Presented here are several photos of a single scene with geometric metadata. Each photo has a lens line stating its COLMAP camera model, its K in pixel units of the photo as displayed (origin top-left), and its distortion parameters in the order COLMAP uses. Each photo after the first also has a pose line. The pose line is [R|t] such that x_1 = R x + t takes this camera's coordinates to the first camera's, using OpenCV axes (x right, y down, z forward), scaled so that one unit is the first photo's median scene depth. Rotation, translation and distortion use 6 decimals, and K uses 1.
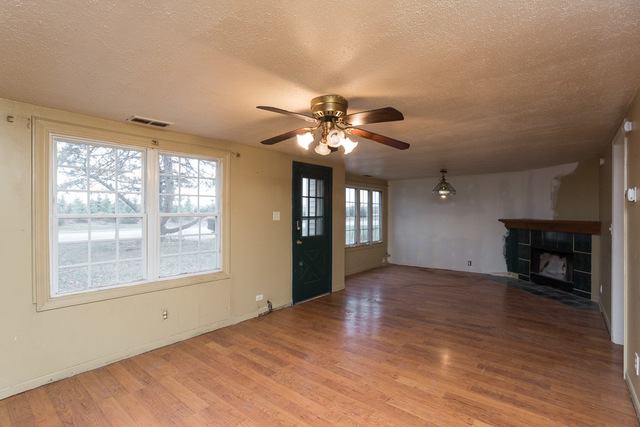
lens RADIAL K [[307.6, 0, 318.0], [0, 307.6, 215.3], [0, 0, 1]] dist [-0.029825, 0.009978]
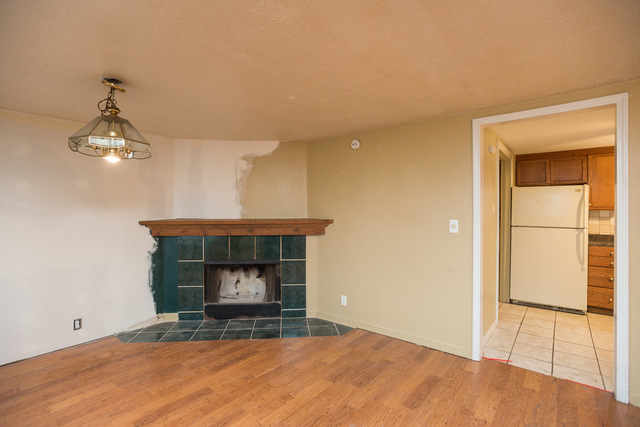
lens RADIAL K [[307.6, 0, 318.2], [0, 307.6, 213.5], [0, 0, 1]] dist [-0.029825, 0.009978]
pose [[0.003402, -0.008833, 0.999955, 0.078093], [0.014847, 0.999851, 0.008781, 0.000117], [-0.999884, 0.014817, 0.003532, 0.773565]]
